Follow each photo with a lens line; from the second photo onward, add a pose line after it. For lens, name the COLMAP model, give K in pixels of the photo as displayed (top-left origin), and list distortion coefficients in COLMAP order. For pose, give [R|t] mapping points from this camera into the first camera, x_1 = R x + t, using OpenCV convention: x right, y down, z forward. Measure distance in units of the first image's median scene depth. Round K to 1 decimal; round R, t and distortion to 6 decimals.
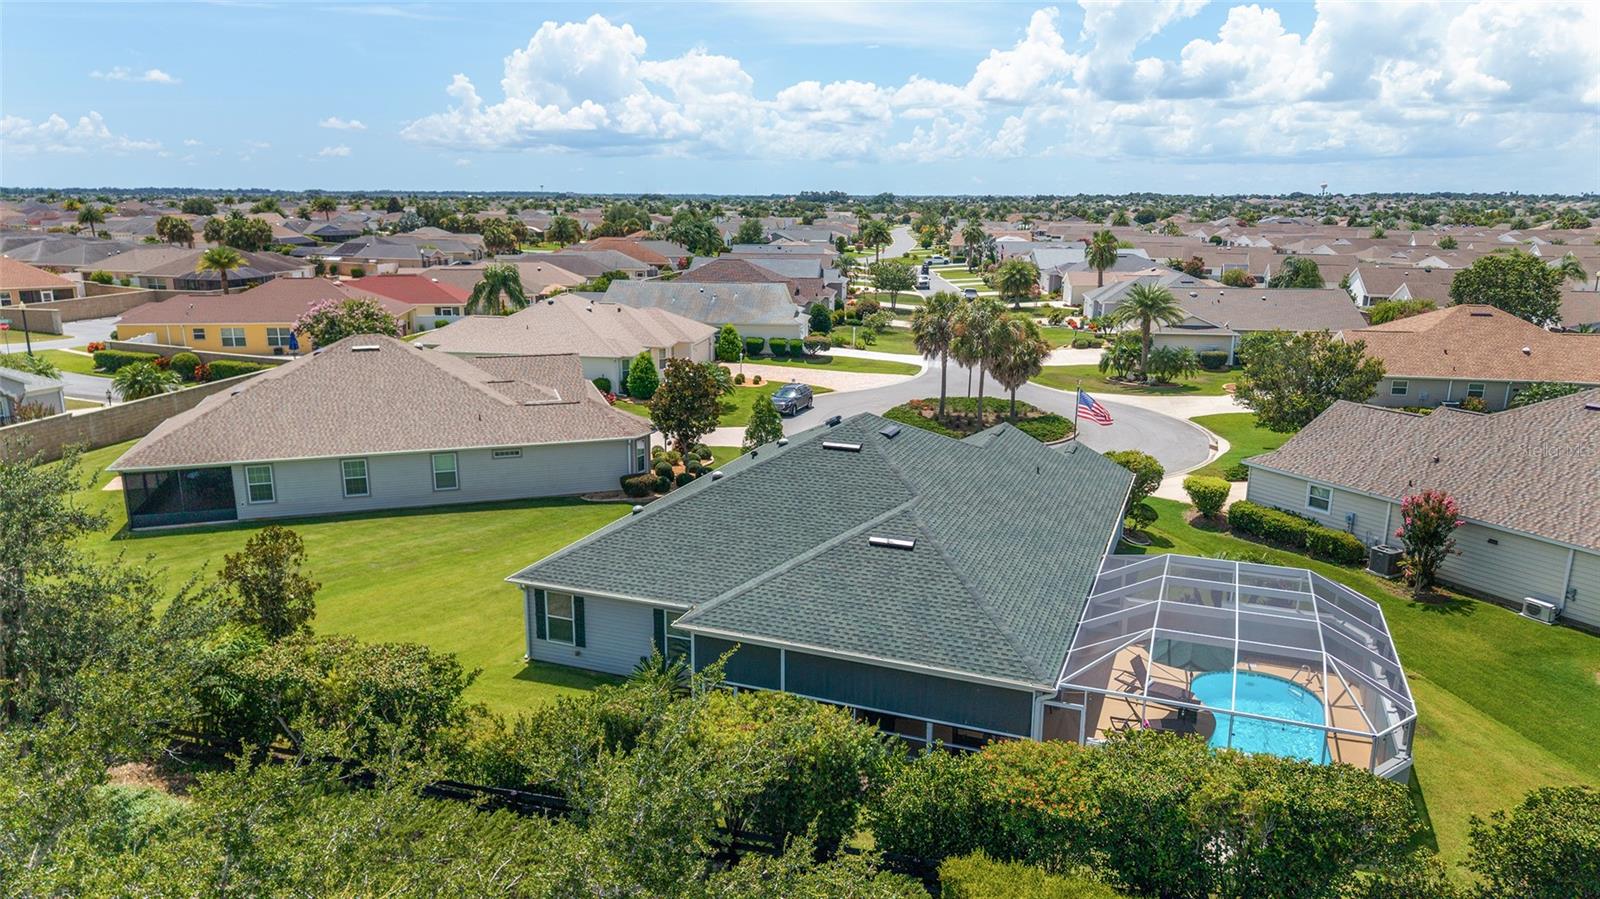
lens RADIAL K [[1076.3, 0, 798.5], [0, 1076.3, 447.0], [0, 0, 1]] dist [0.020089, -0.023953]
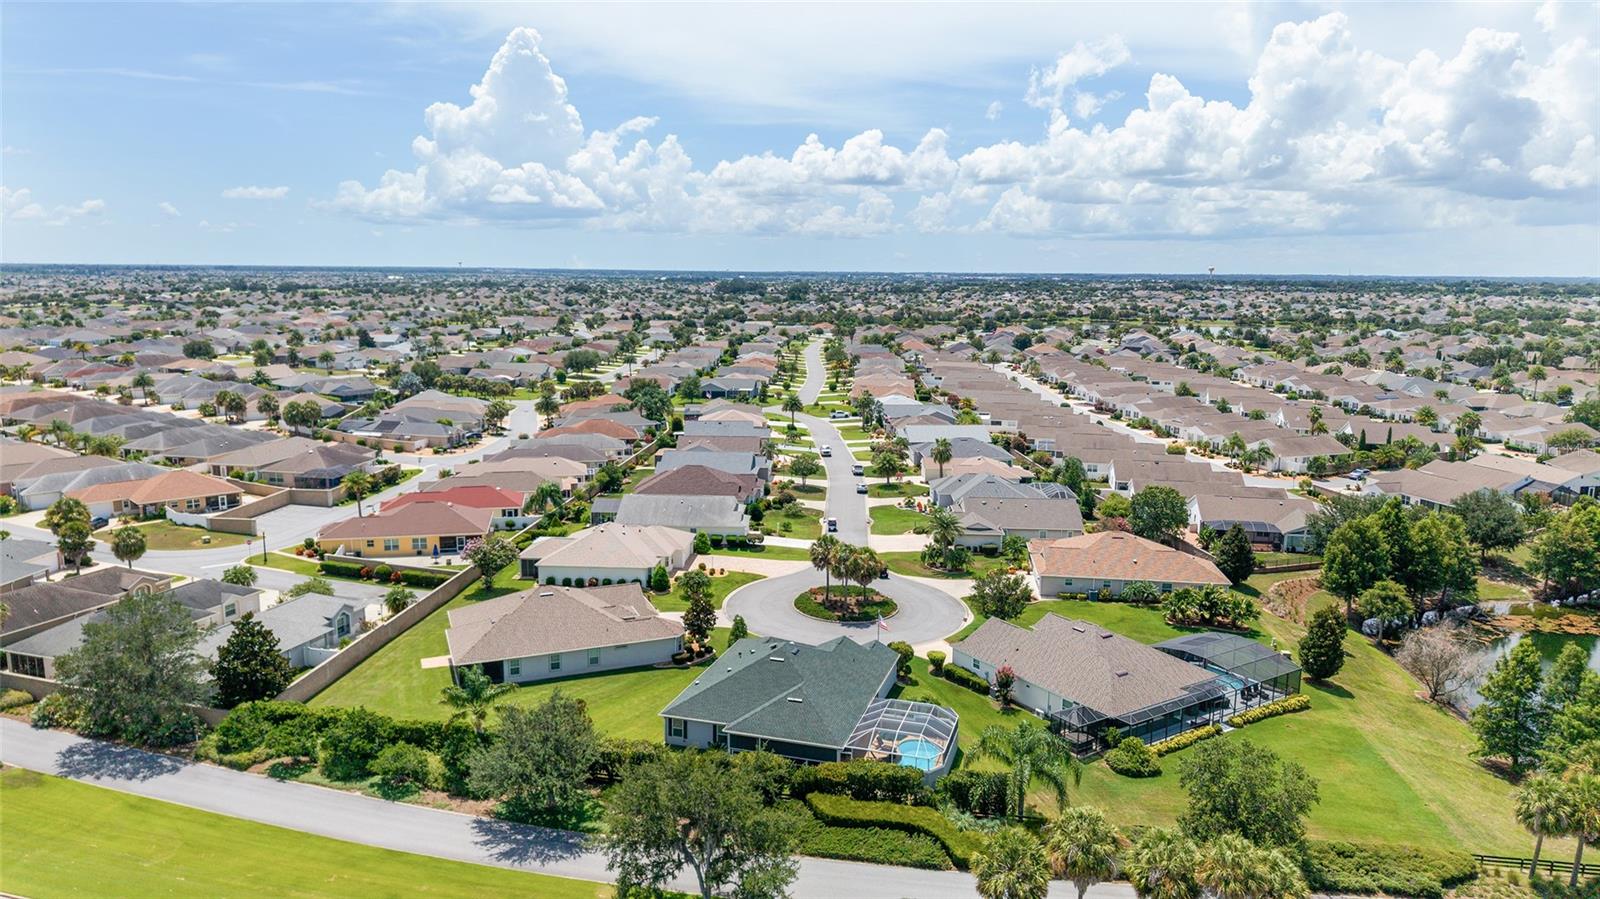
lens RADIAL K [[1076.3, 0, 794.5], [0, 1076.3, 454.7], [0, 0, 1]] dist [0.020089, -0.023953]
pose [[0.997441, -0.010927, 0.070658, -0.048302], [0.014912, 0.998313, -0.056117, -0.173902], [-0.069926, 0.057027, 0.995921, -0.826558]]
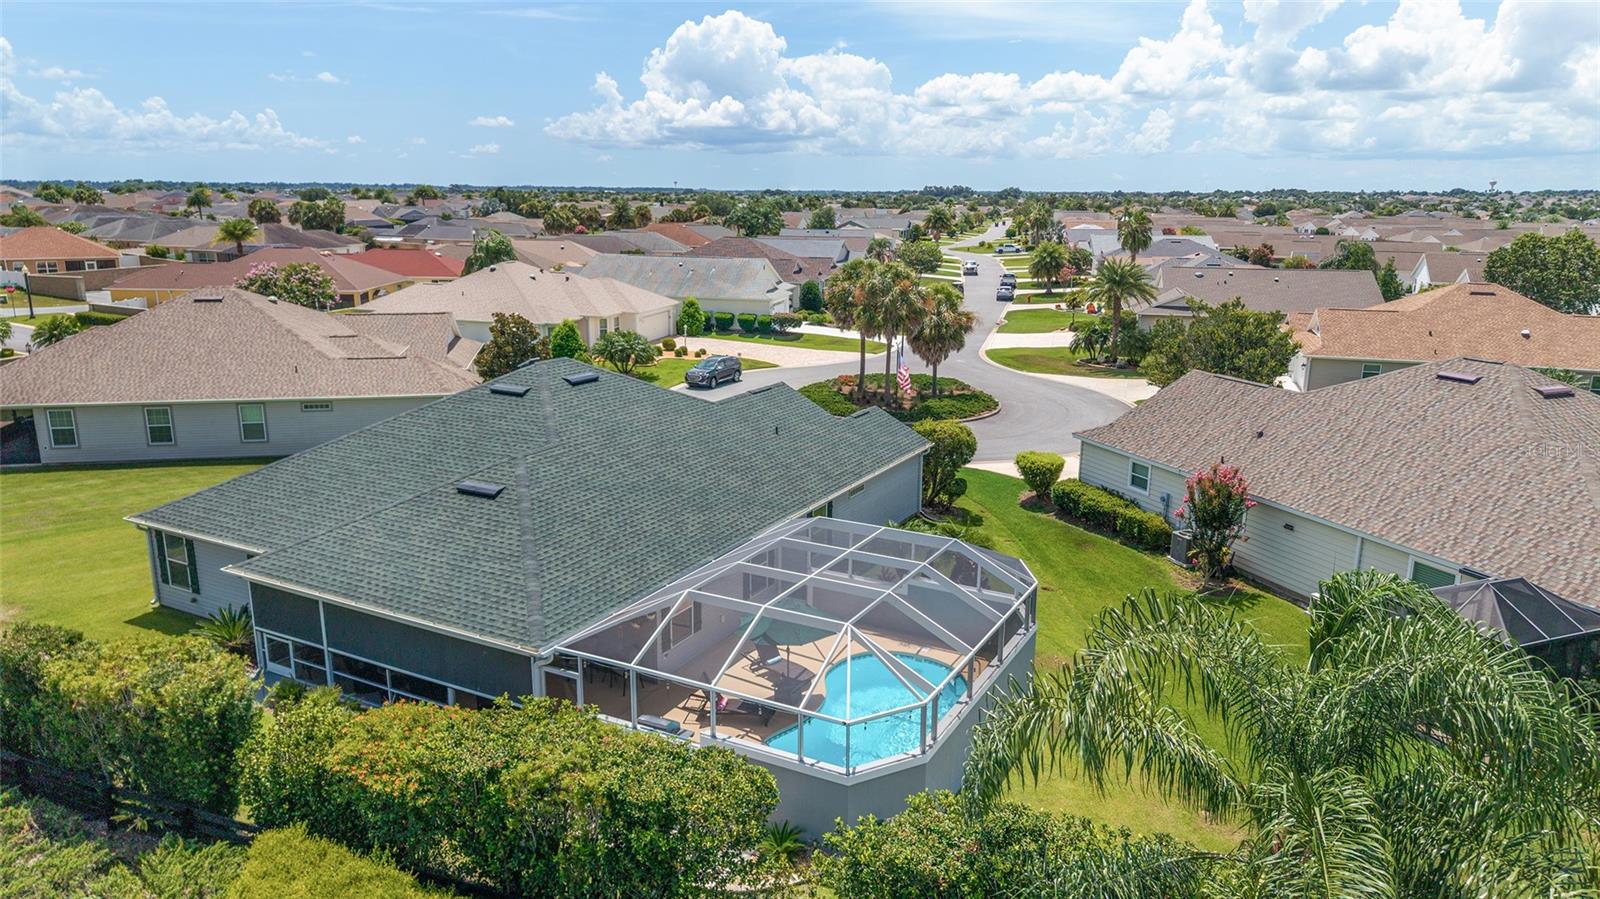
lens RADIAL K [[1076.3, 0, 797.1], [0, 1076.3, 464.7], [0, 0, 1]] dist [0.020089, -0.023953]
pose [[0.992619, 0.032703, -0.116785, 0.187309], [-0.030533, 0.999327, 0.020326, 0.017291], [0.117372, -0.016610, 0.992949, 0.058015]]
